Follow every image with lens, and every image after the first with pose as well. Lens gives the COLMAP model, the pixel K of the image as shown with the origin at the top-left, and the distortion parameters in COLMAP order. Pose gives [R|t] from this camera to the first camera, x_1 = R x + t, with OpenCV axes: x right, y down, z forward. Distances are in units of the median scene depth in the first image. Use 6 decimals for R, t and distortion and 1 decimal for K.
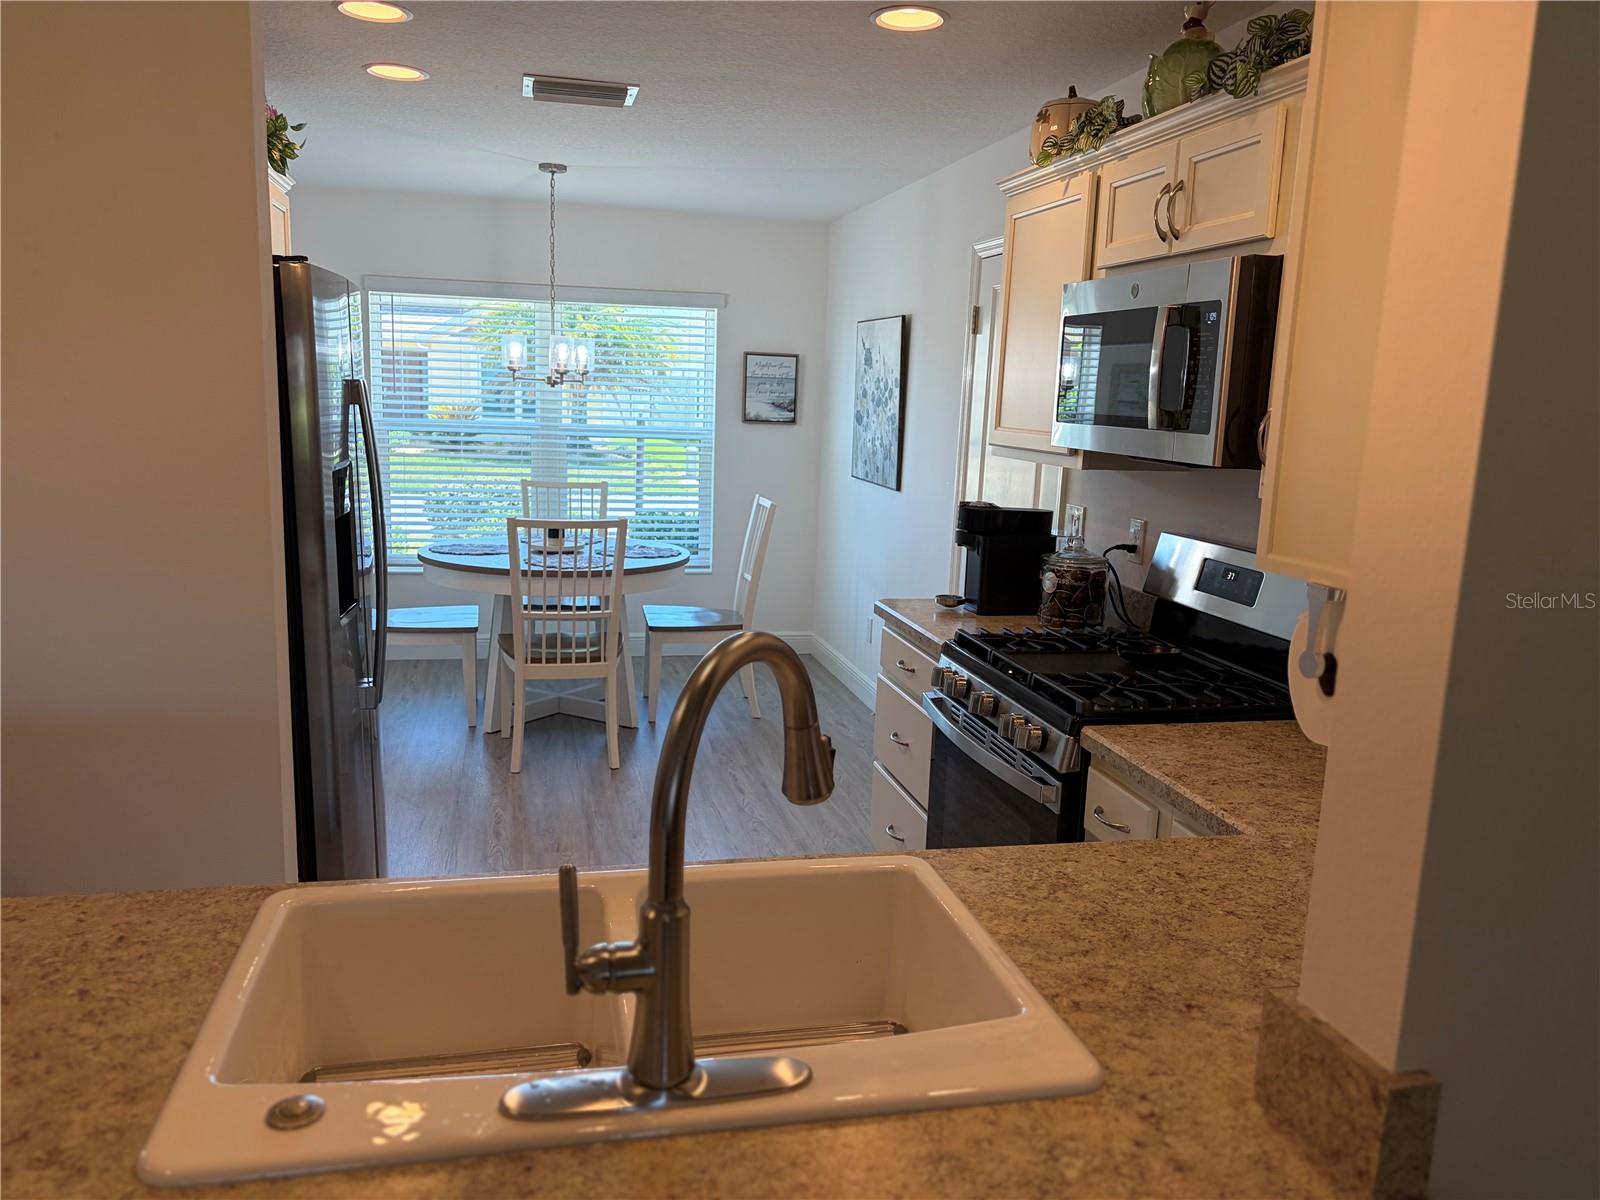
lens RADIAL K [[1212.4, 0, 810.4], [0, 1212.4, 599.7], [0, 0, 1]] dist [0.050197, -0.035247]
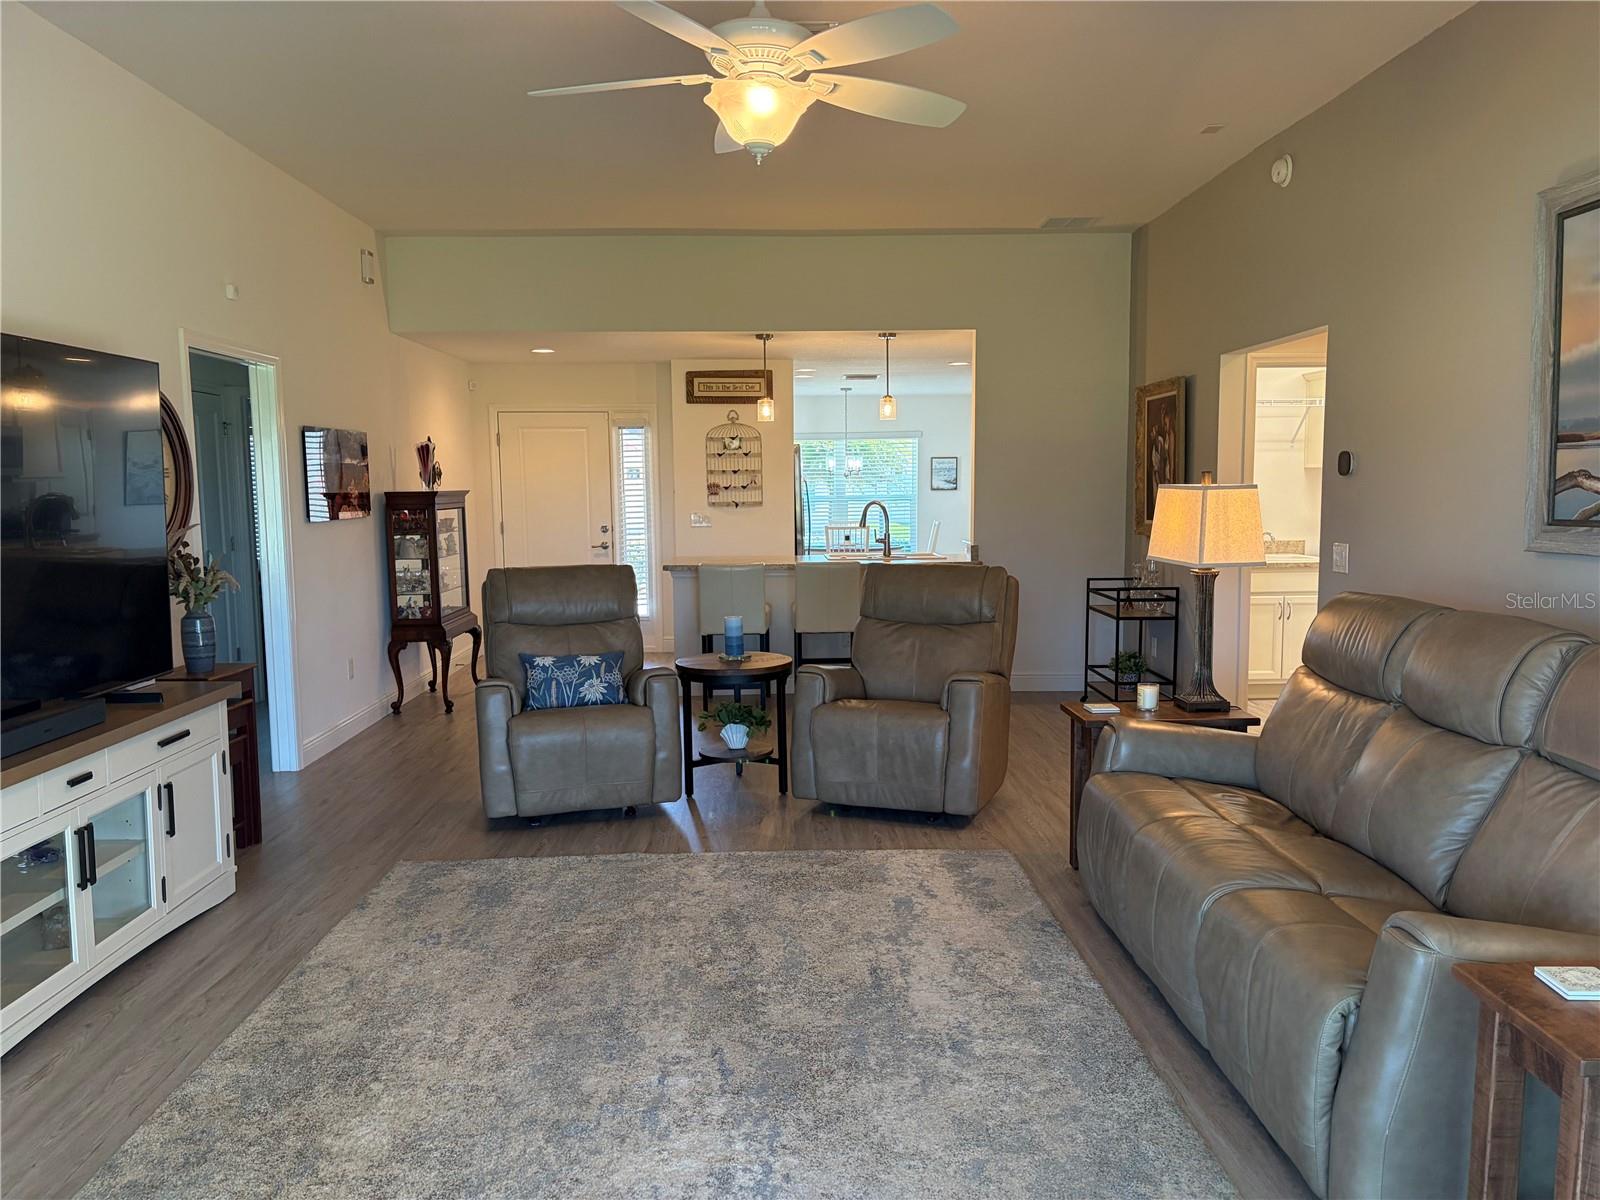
lens RADIAL K [[1212.4, 0, 793.6], [0, 1212.4, 611.3], [0, 0, 1]] dist [0.050197, -0.035247]
pose [[0.977097, -0.024216, -0.211410, 0.275153], [0.009464, 0.997466, -0.070514, 0.379844], [0.212582, 0.066898, 0.974851, -1.972199]]
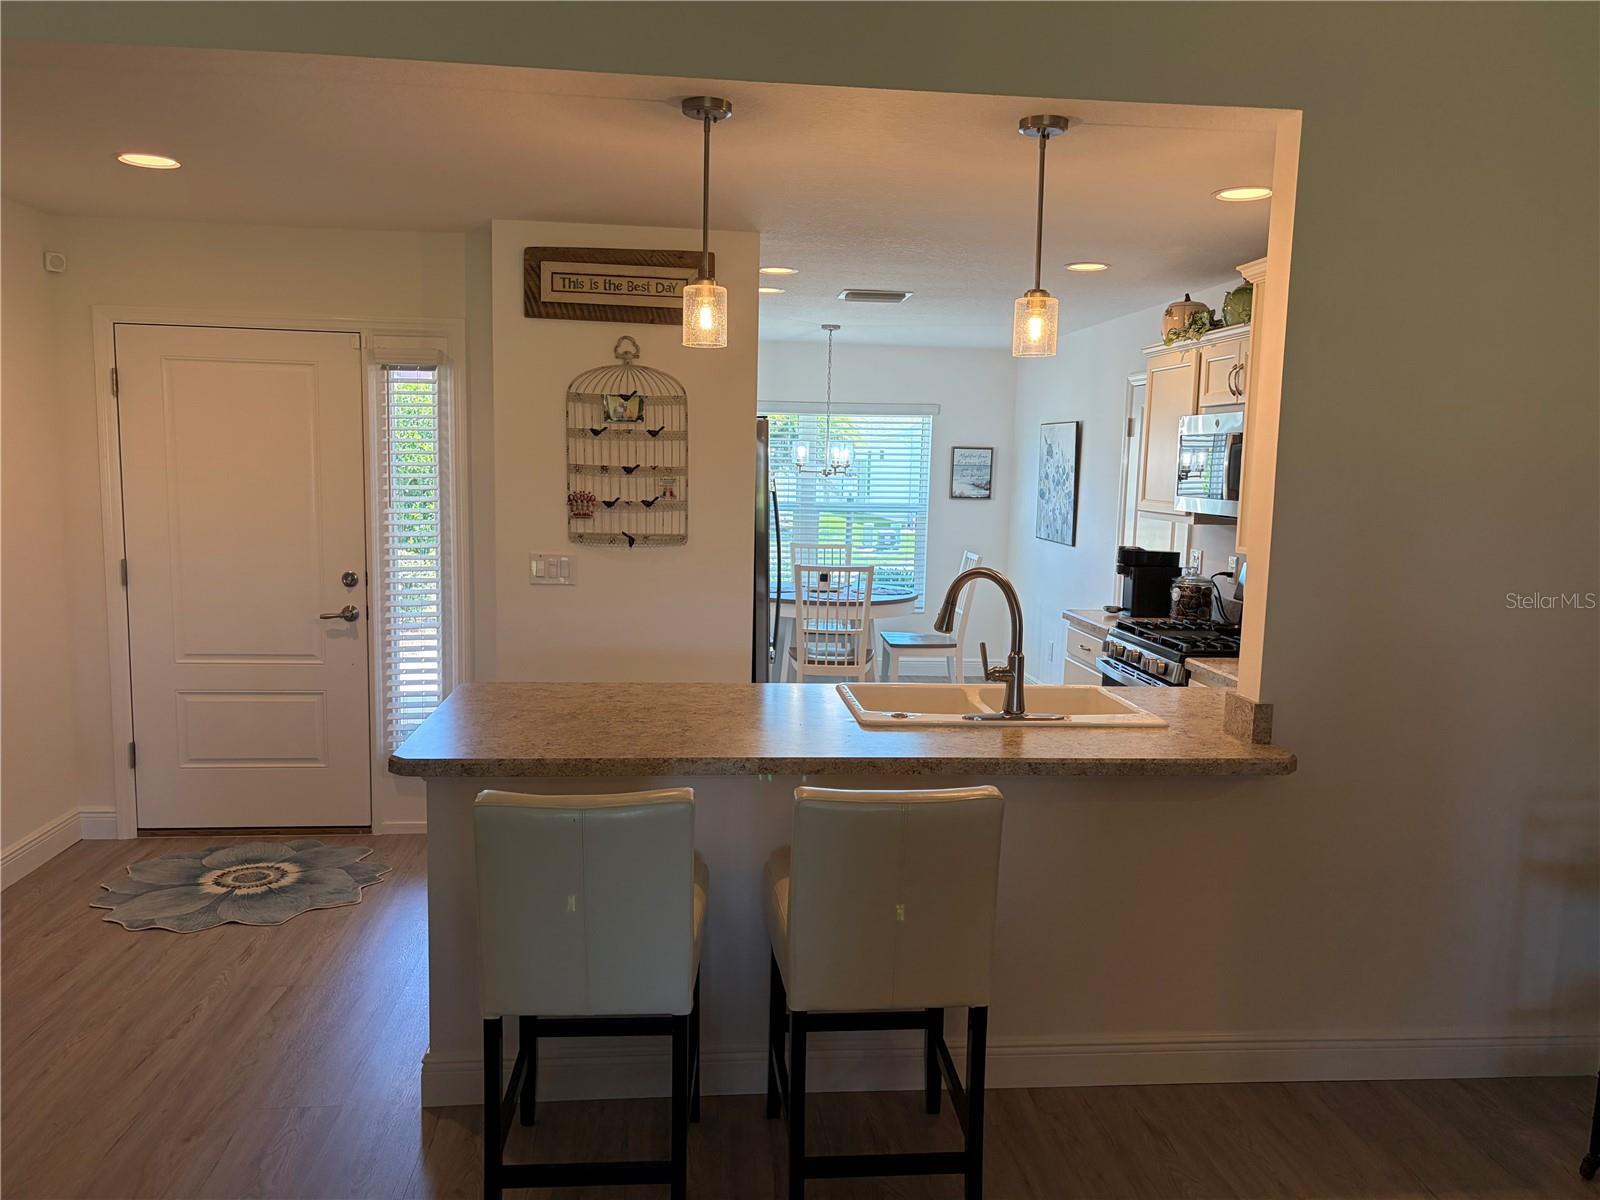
lens RADIAL K [[1212.4, 0, 790.0], [0, 1212.4, 591.6], [0, 0, 1]] dist [0.050197, -0.035247]
pose [[0.989397, 0.001944, -0.145221, -0.067270], [-0.012055, 0.997559, -0.068776, 0.088471], [0.144733, 0.069797, 0.987006, -0.596529]]
